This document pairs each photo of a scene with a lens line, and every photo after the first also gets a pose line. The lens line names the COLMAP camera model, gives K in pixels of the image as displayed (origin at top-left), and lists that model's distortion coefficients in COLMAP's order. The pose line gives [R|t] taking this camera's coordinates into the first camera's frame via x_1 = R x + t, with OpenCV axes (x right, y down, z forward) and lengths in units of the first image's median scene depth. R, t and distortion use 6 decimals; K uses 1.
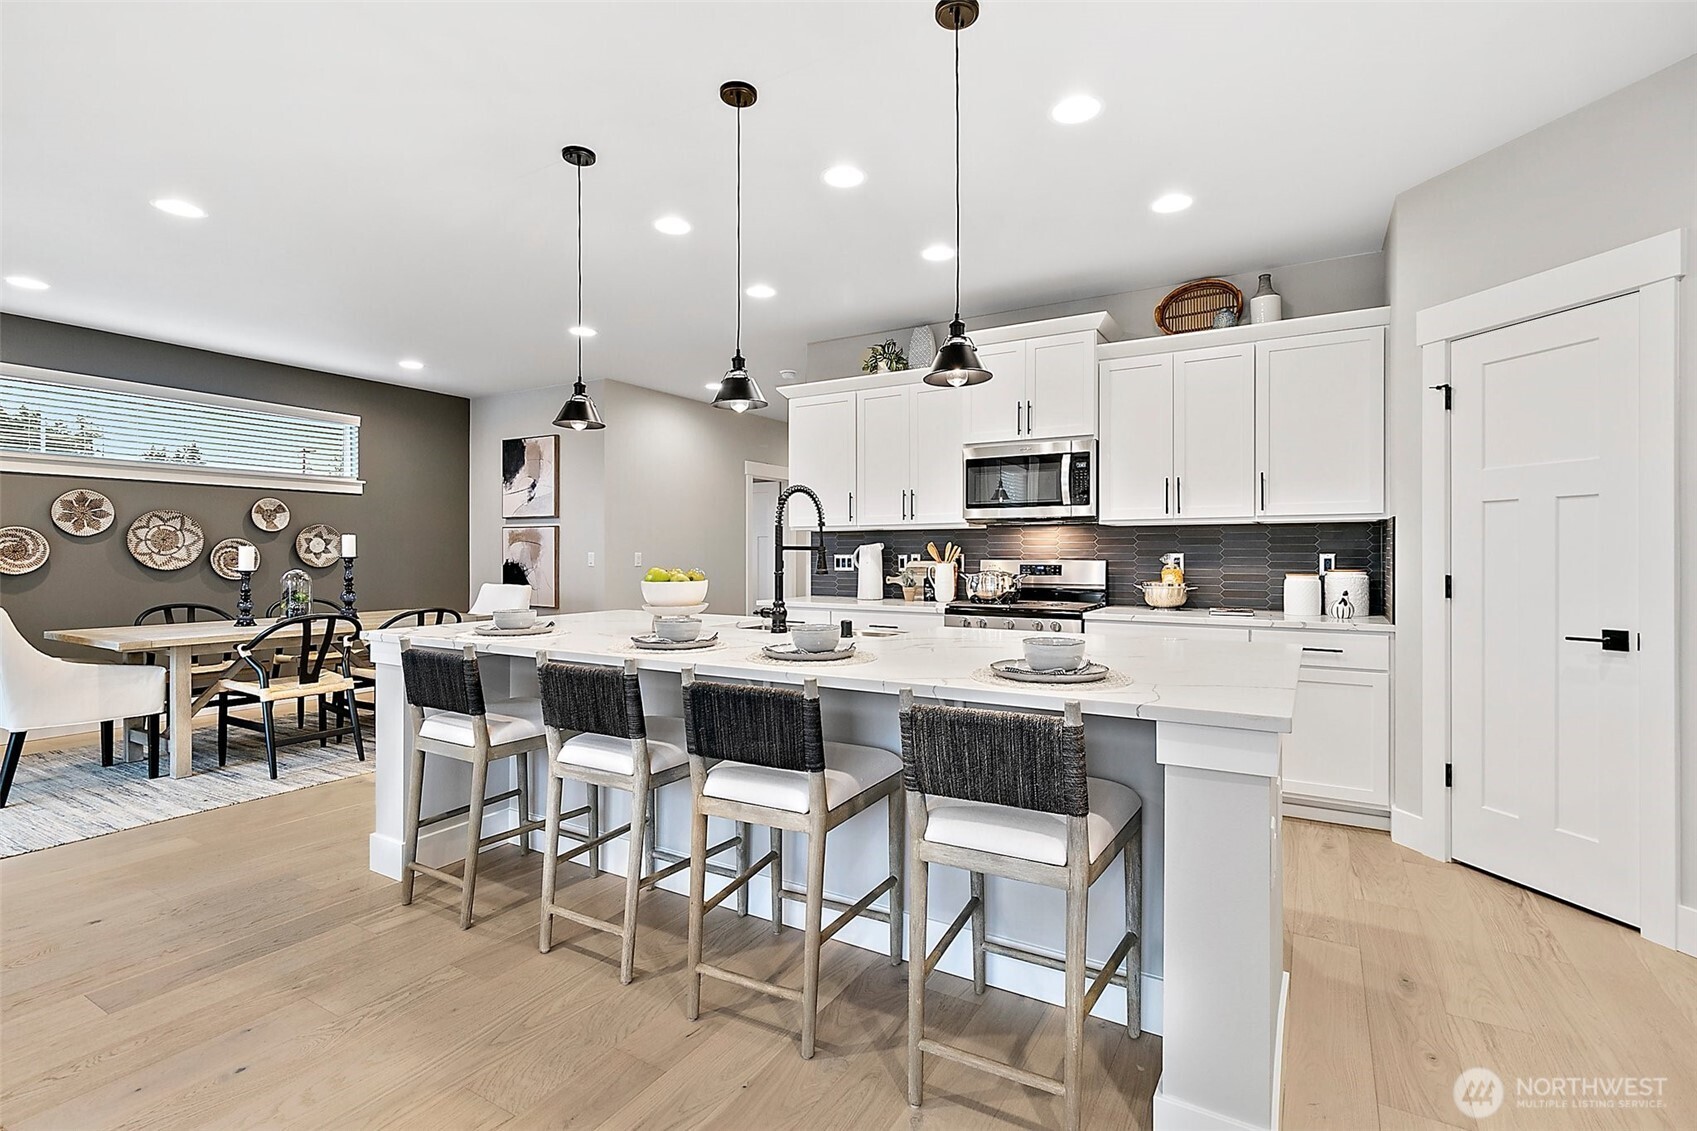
lens RADIAL K [[781.3, 0, 850.8], [0, 781.3, 551.7], [0, 0, 1]] dist [0.000132, -0.000427]
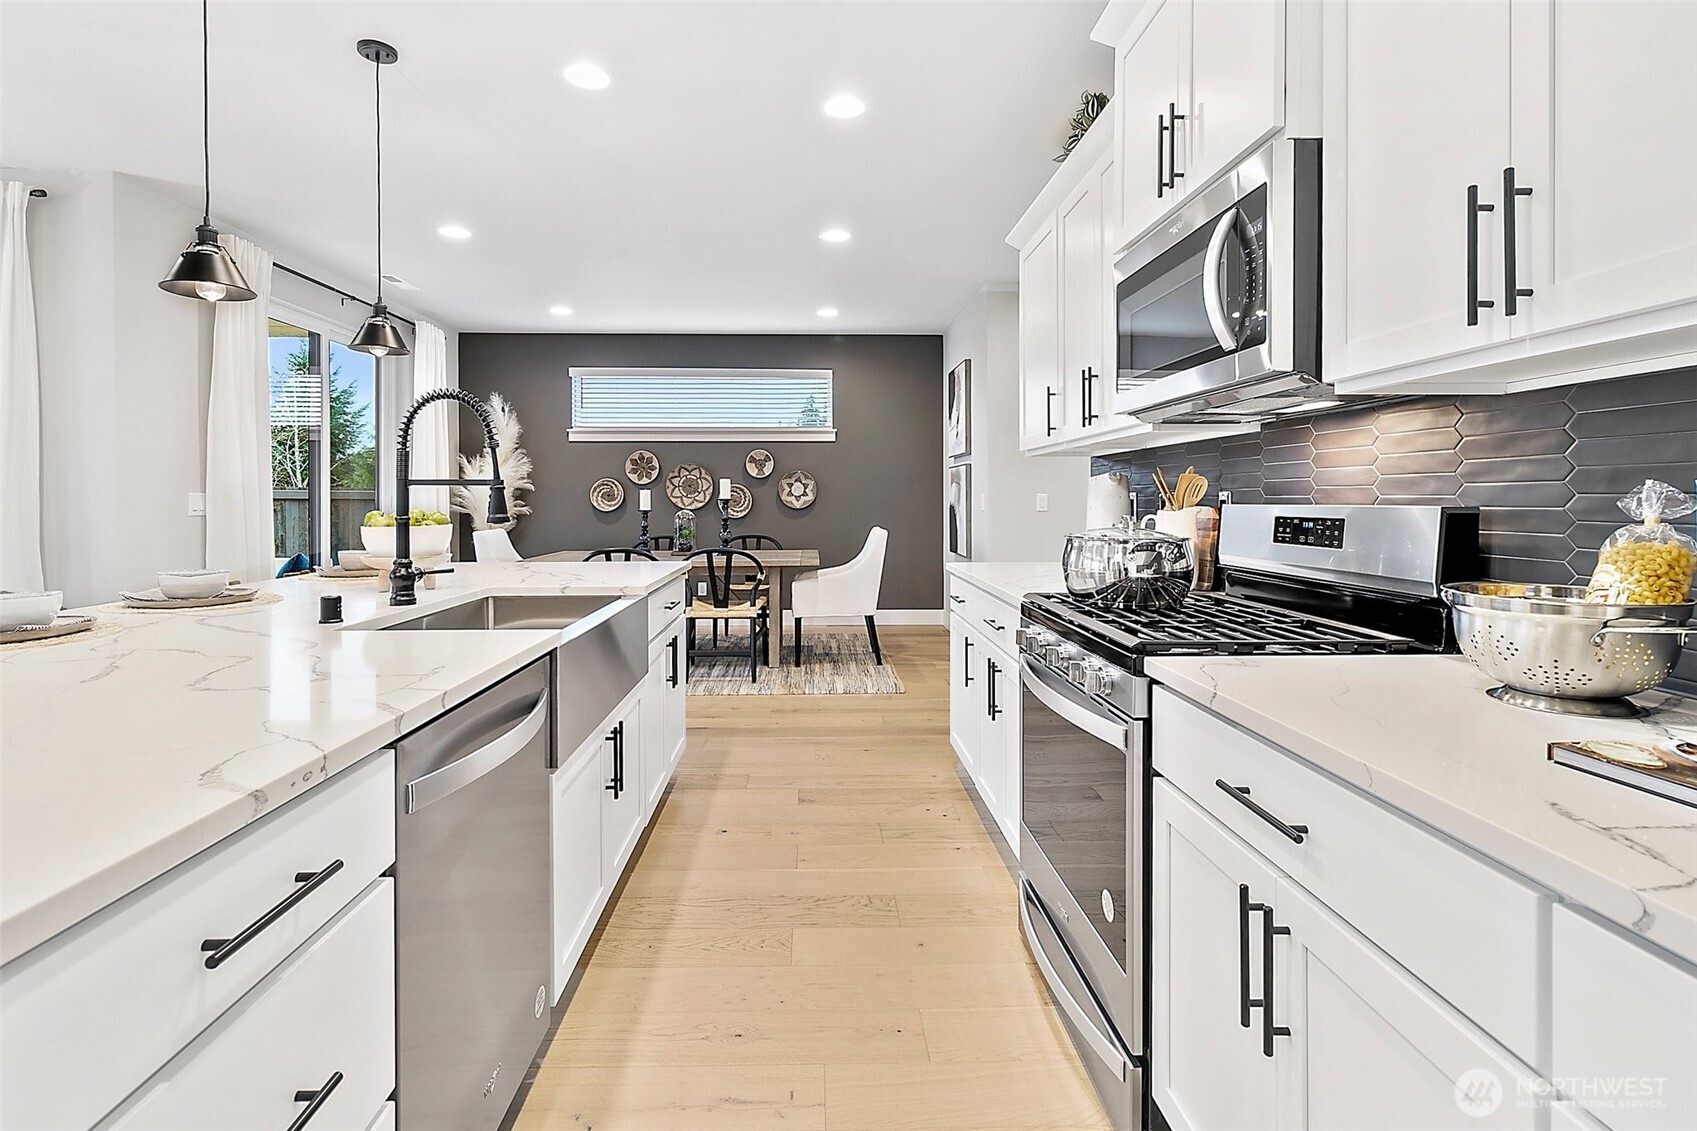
lens RADIAL K [[800.6, 0, 833.3], [0, 800.6, 506.1], [0, 0, 1]] dist [0.000504, -0.000075]
pose [[0.532586, 0.006505, -0.846351, 0.438077], [0.004356, 0.999936, 0.010426, 0.006008], [0.846365, -0.009240, 0.532524, 0.579808]]
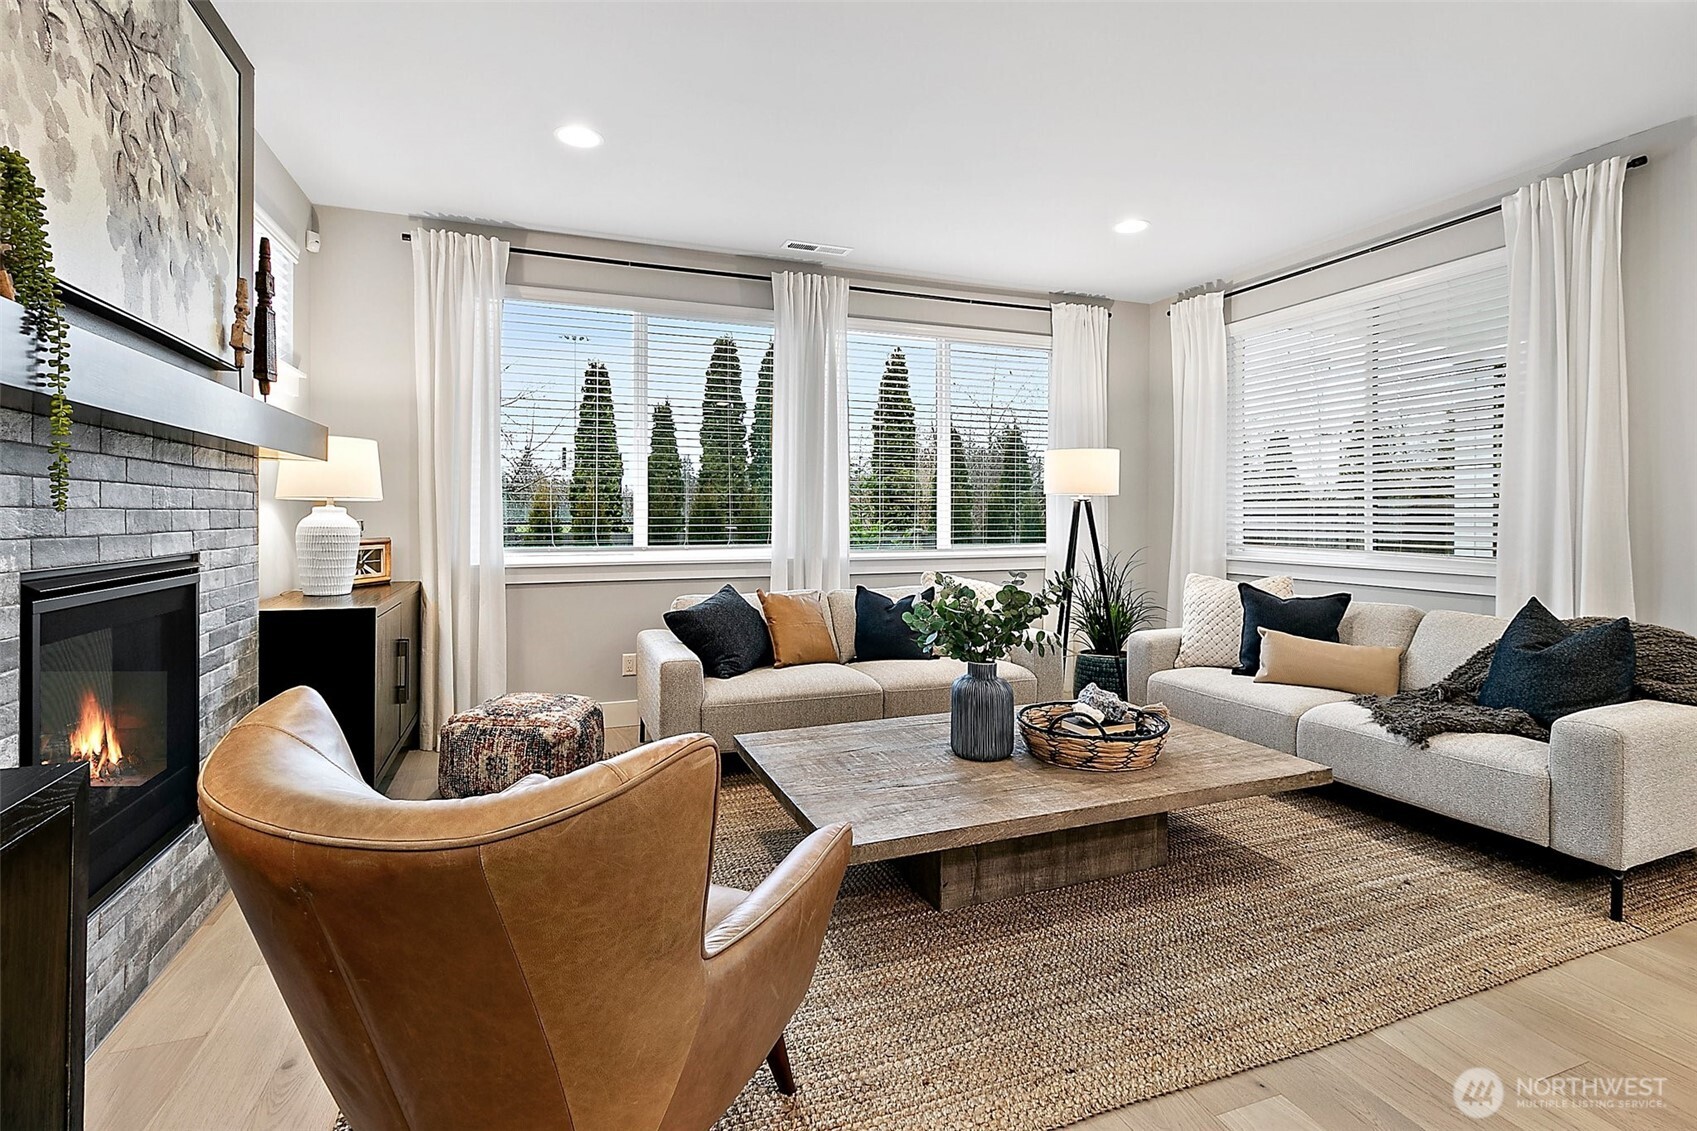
lens RADIAL K [[795.6, 0, 845.8], [0, 795.6, 515.2], [0, 0, 1]] dist [0.003007, 0.001336]
pose [[-0.621401, -0.001360, -0.783492, 0.310109], [0.001491, 0.999995, -0.002918, 0.004825], [0.783491, -0.002982, -0.621395, 0.248374]]
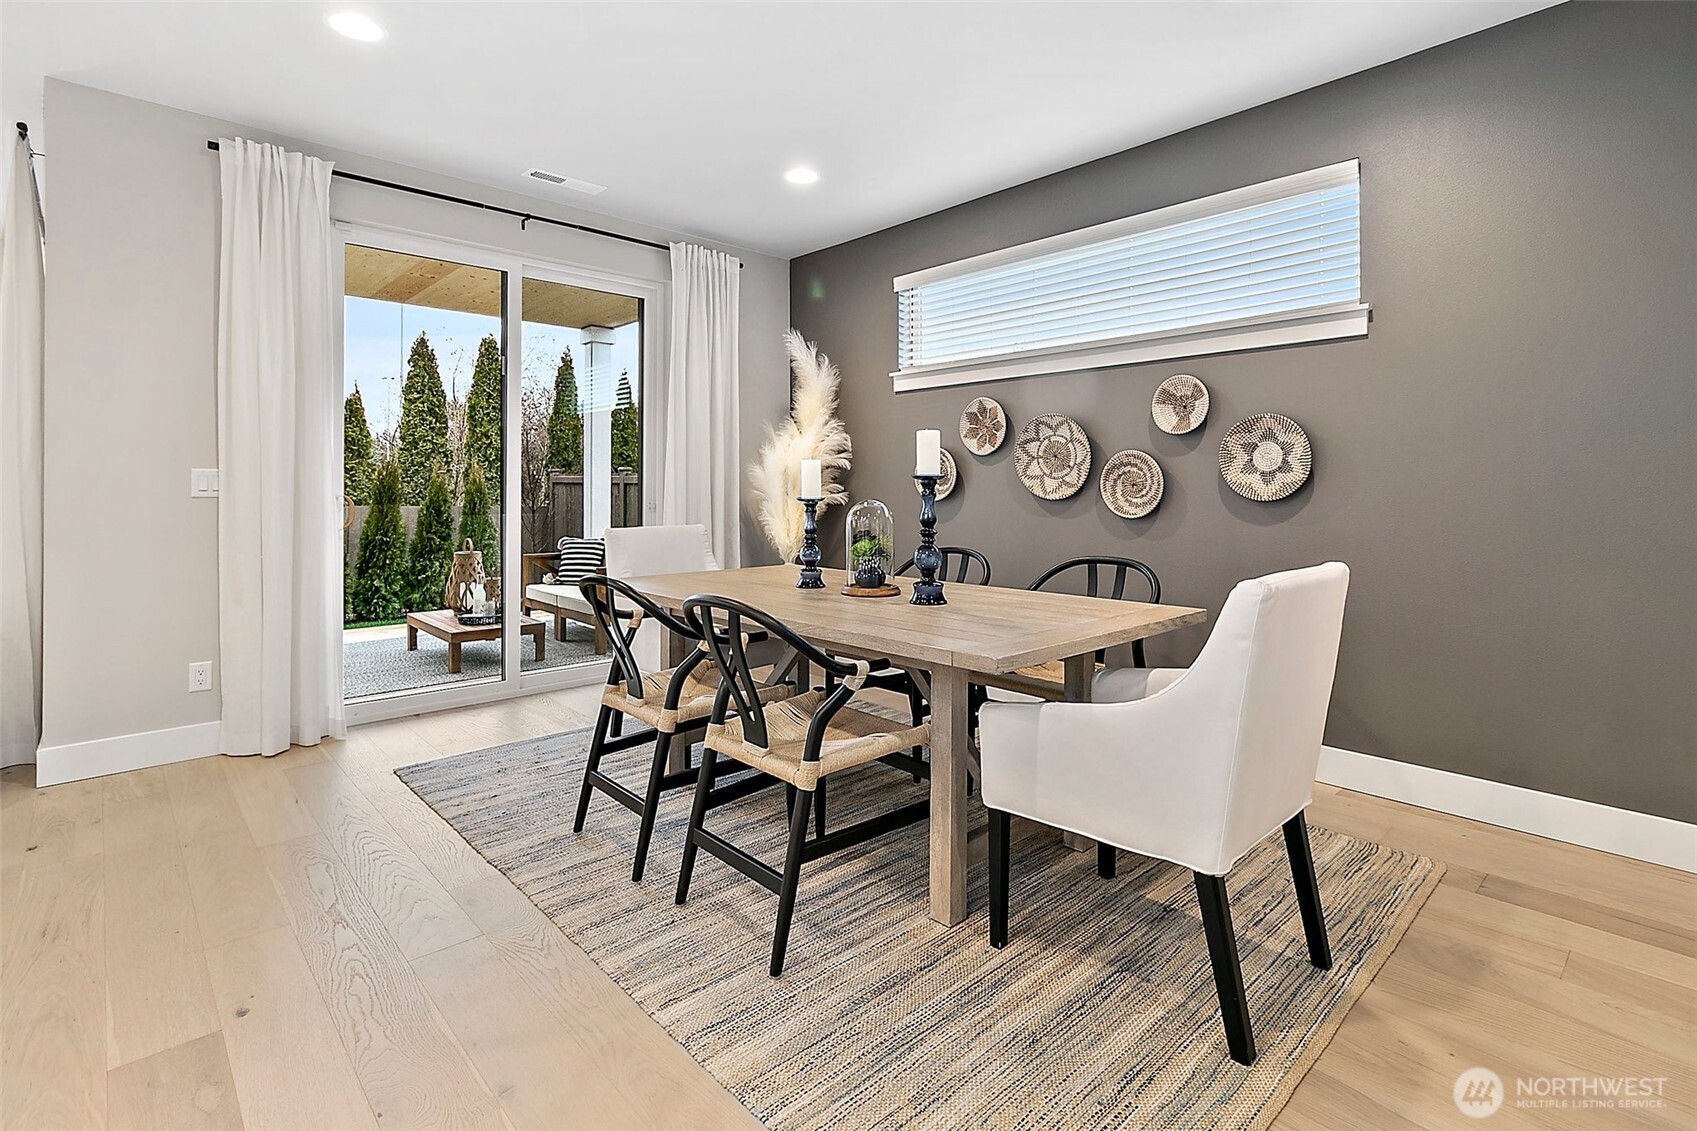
lens RADIAL K [[808.0, 0, 850.3], [0, 808.0, 491.0], [0, 0, 1]] dist [-0.000236, 0.000029]
pose [[-0.286411, -0.000440, -0.958107, -0.161864], [0.000669, 1.000000, -0.000659, 0.018783], [0.958107, -0.000830, -0.286411, 1.211635]]
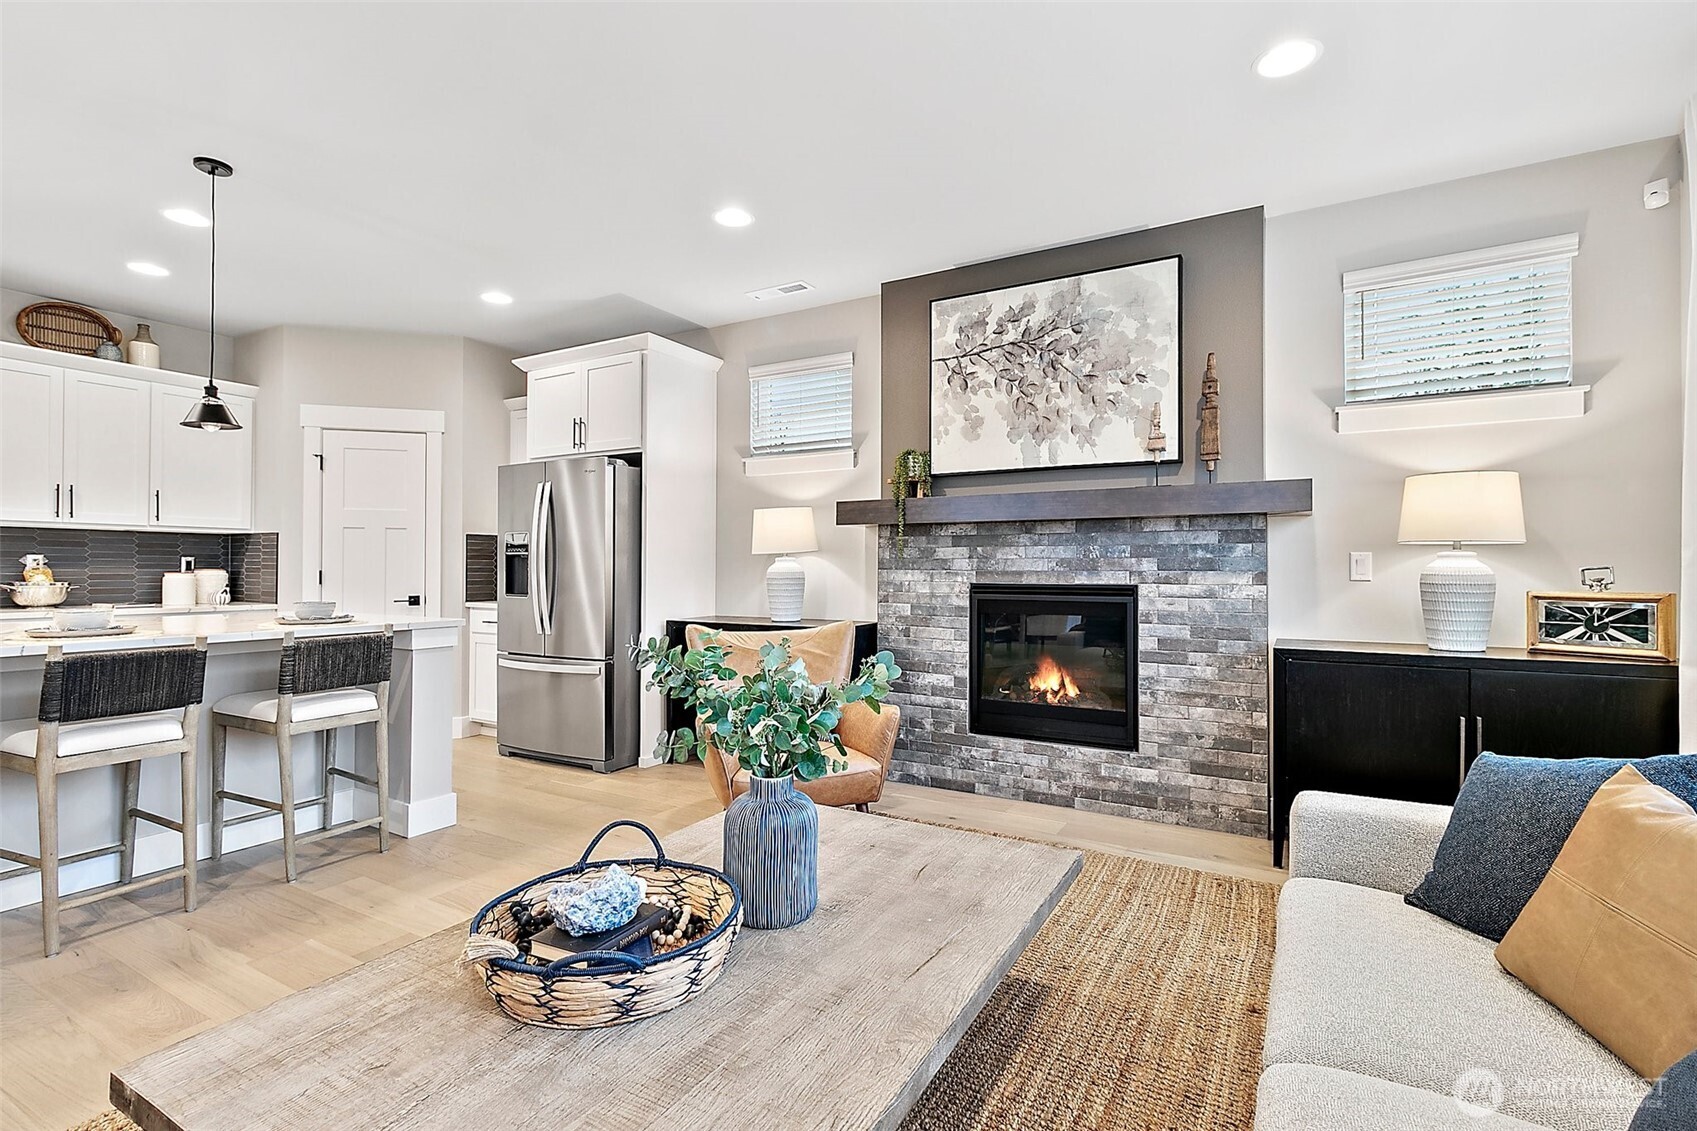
lens RADIAL K [[786.4, 0, 848.5], [0, 786.4, 565.5], [0, 0, 1]] dist [0.000581, 0.000661]
pose [[-0.006387, 0.003839, 0.999972, -0.578385], [-0.007064, 0.999968, -0.003884, 0.011643], [-0.999955, -0.007089, -0.006359, -0.065330]]
